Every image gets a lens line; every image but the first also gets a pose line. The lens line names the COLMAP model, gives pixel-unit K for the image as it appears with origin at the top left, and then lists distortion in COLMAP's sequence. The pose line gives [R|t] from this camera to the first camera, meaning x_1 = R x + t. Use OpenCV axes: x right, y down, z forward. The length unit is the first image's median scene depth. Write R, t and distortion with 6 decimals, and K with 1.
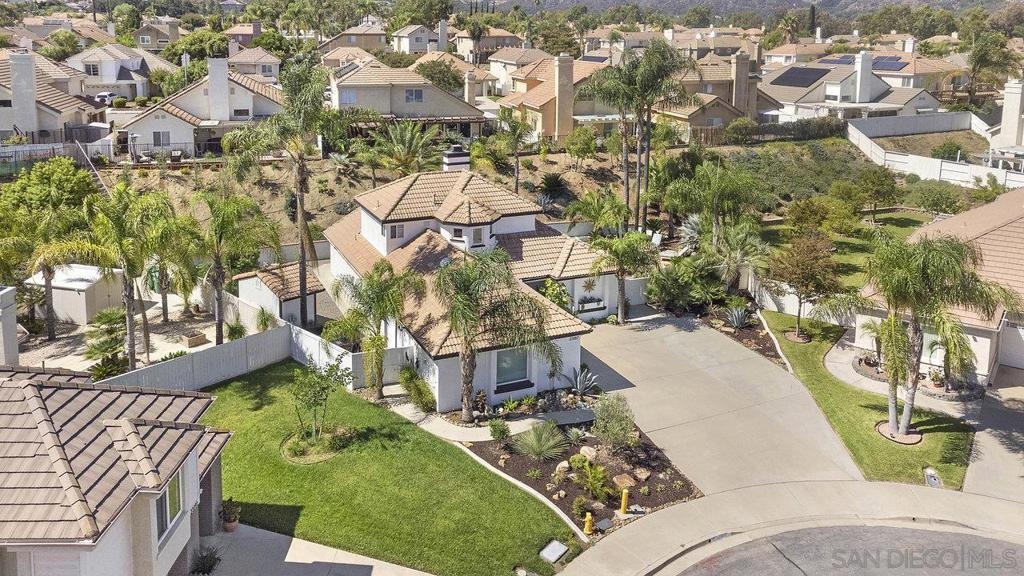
lens RADIAL K [[771.9, 0, 491.1], [0, 771.9, 291.0], [0, 0, 1]] dist [0.028121, 0.020259]
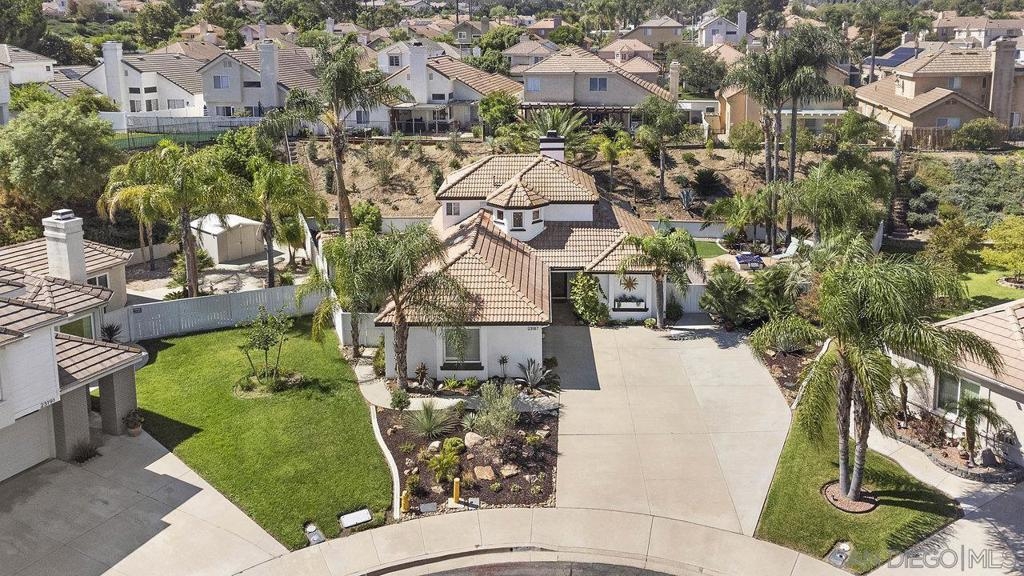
lens RADIAL K [[771.9, 0, 524.2], [0, 771.9, 284.7], [0, 0, 1]] dist [0.028121, 0.020259]
pose [[0.910009, 0.122386, -0.396113, 0.389973], [-0.123523, 0.992081, 0.022746, -0.011392], [0.395760, 0.028230, 0.917920, 0.085981]]
